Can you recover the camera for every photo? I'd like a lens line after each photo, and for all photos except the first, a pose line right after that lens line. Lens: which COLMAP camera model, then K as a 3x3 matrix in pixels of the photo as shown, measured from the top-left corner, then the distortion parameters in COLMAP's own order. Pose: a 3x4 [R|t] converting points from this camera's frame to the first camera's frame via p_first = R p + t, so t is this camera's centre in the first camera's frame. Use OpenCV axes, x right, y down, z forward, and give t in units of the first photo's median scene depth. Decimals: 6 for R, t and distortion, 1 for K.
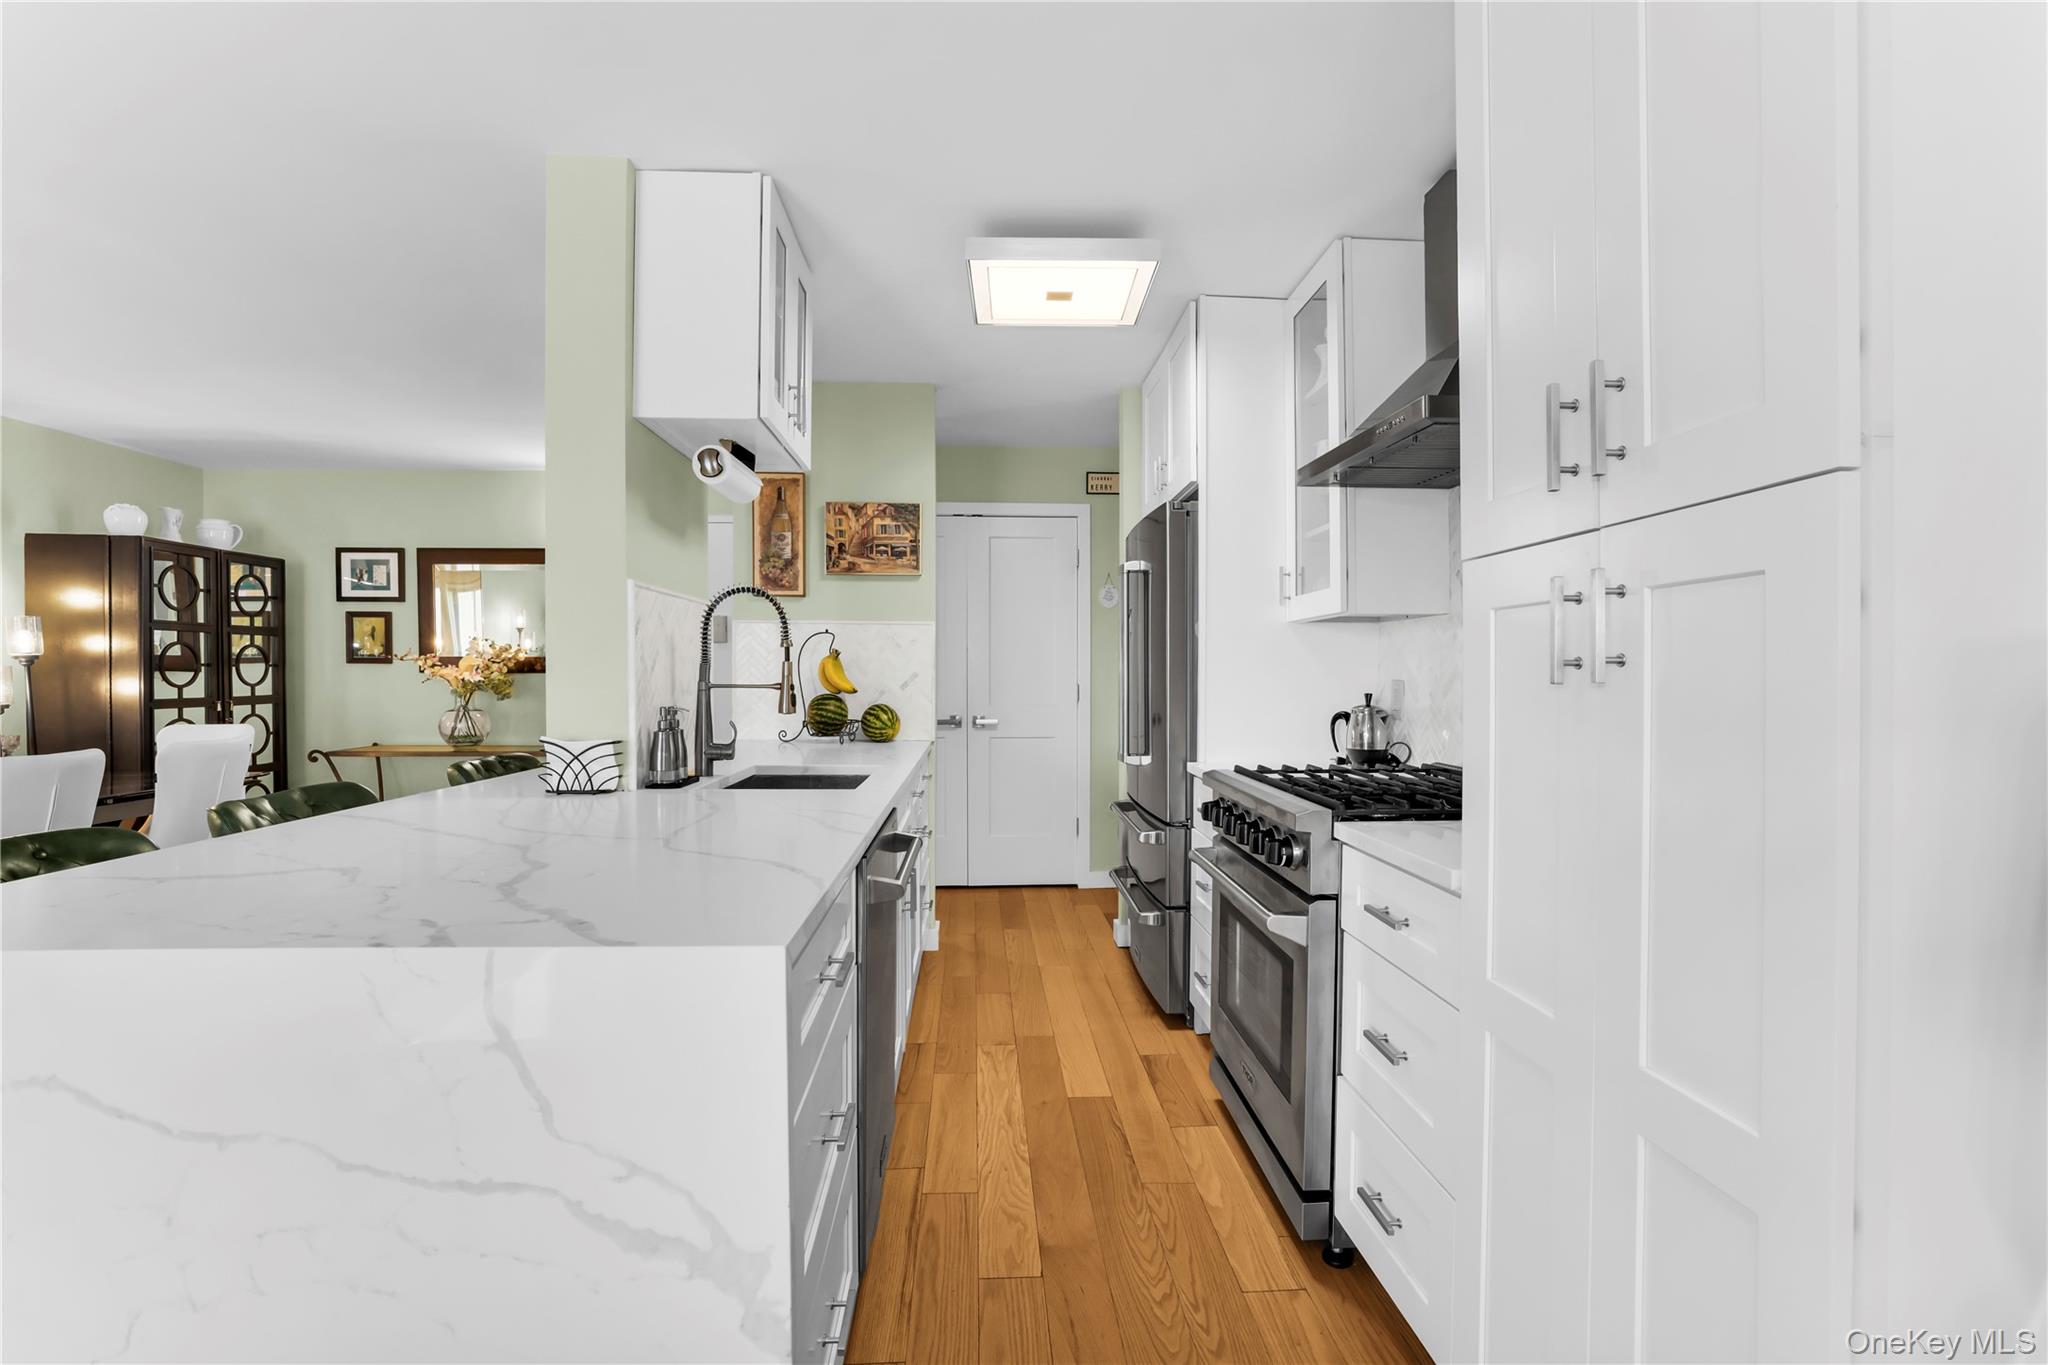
lens RADIAL K [[923.3, 0, 1031.8], [0, 923.3, 686.4], [0, 0, 1]] dist [-0.055226, 0.024062]
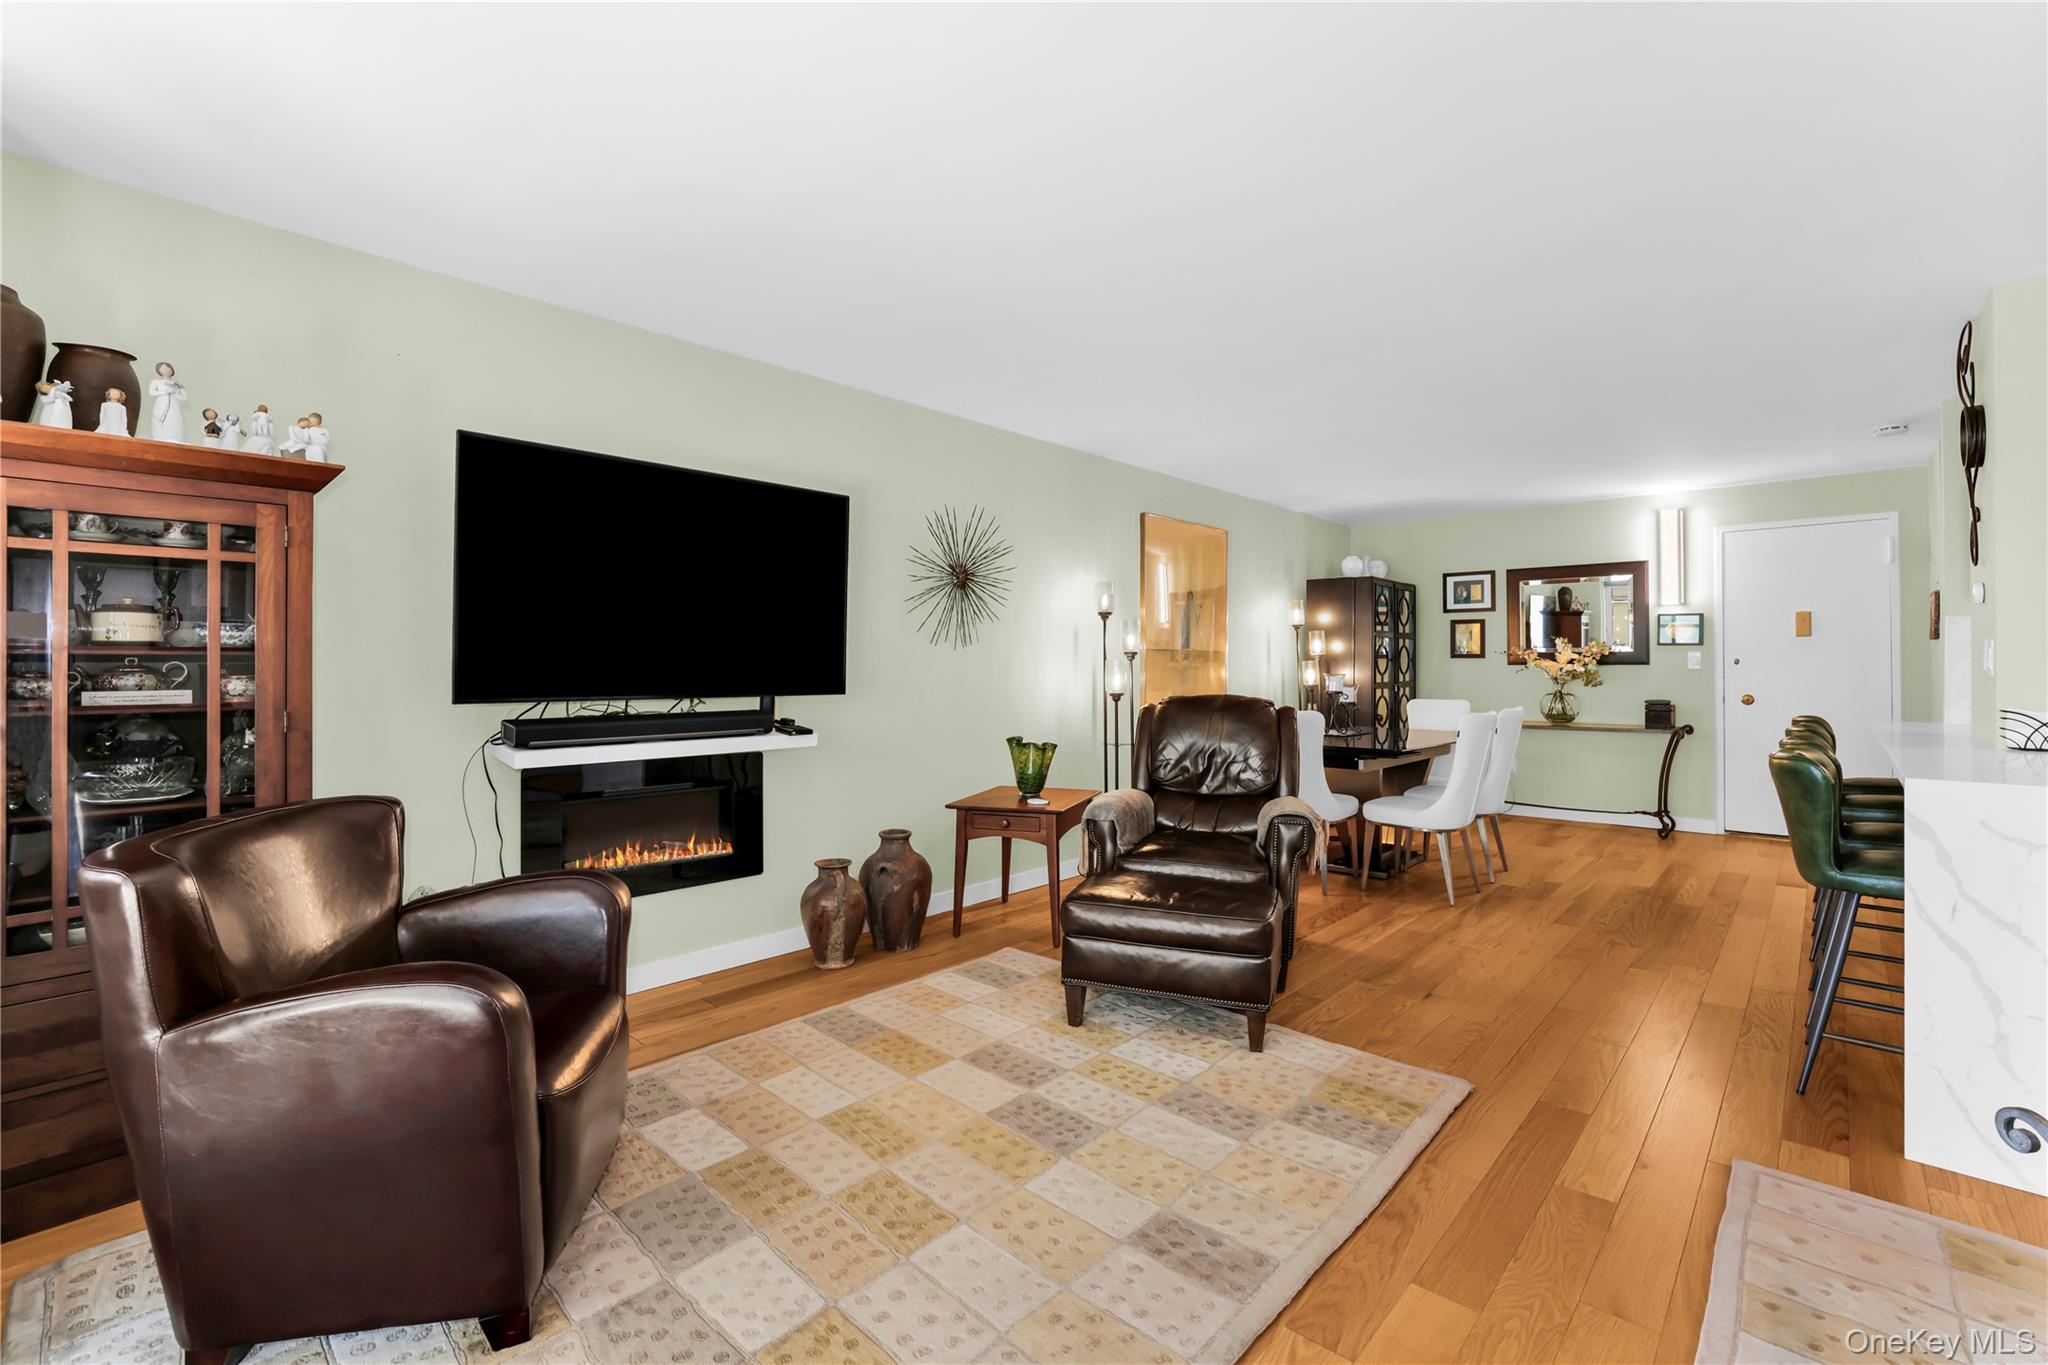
lens RADIAL K [[899.3, 0, 1050.0], [0, 899.3, 676.4], [0, 0, 1]] dist [-0.043123, 0.021460]
pose [[0.703963, 0.005164, -0.710218, -0.335379], [-0.008144, 0.999967, -0.000802, 0.011007], [0.710190, 0.006349, 0.703982, -0.529206]]
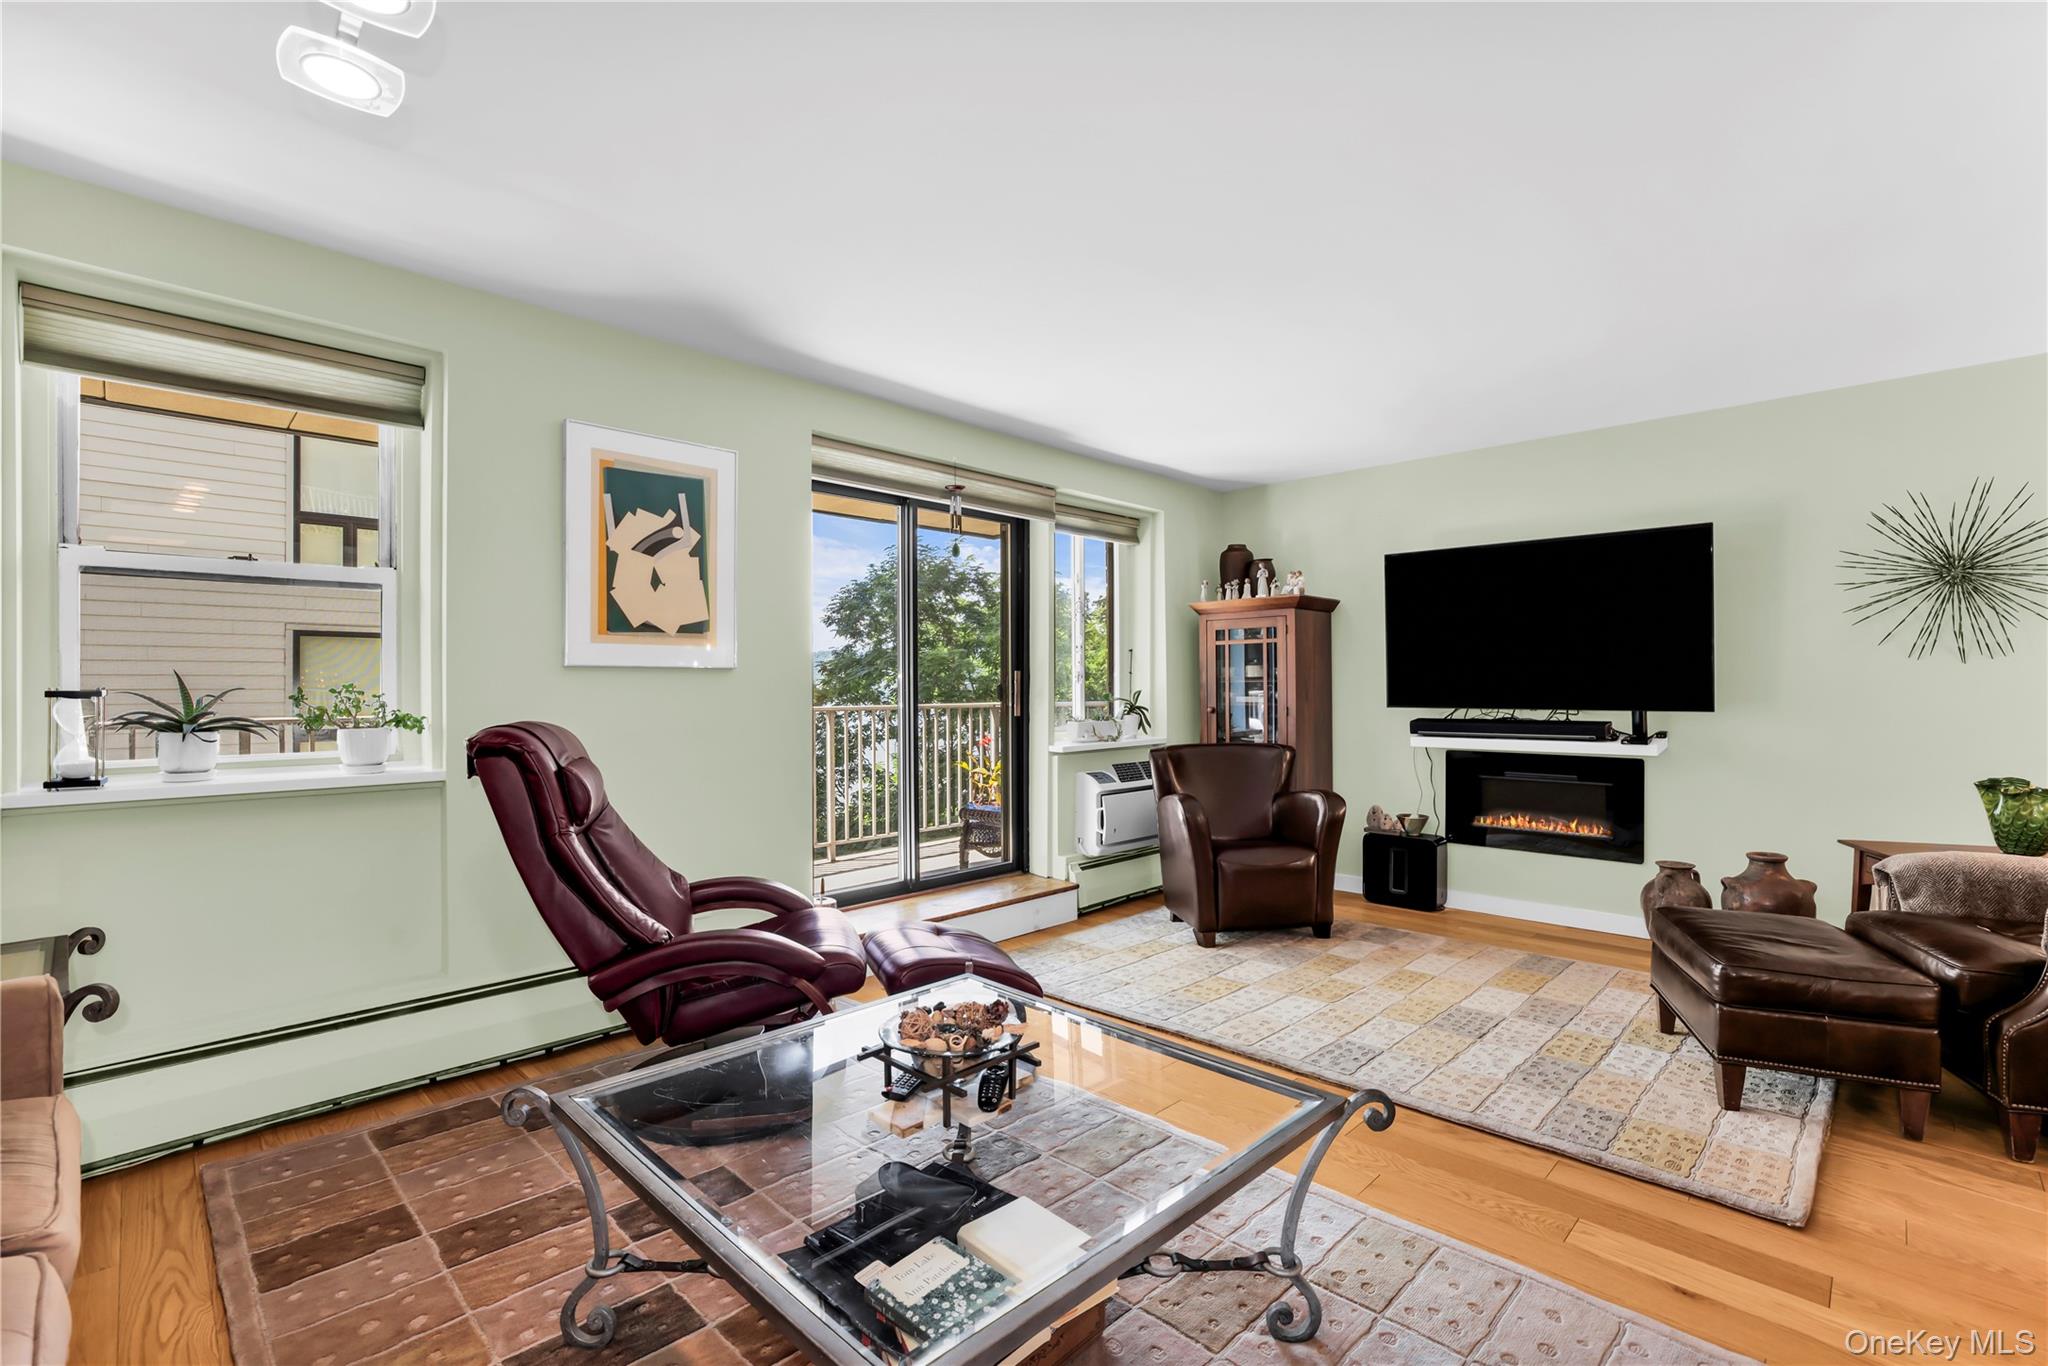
lens RADIAL K [[914.9, 0, 1019.0], [0, 914.9, 687.6], [0, 0, 1]] dist [-0.044326, 0.018103]
pose [[-0.742287, 0.000485, -0.670082, 0.085920], [-0.007147, 0.999937, 0.008641, 0.000543], [0.670044, 0.011203, -0.742237, 0.210971]]
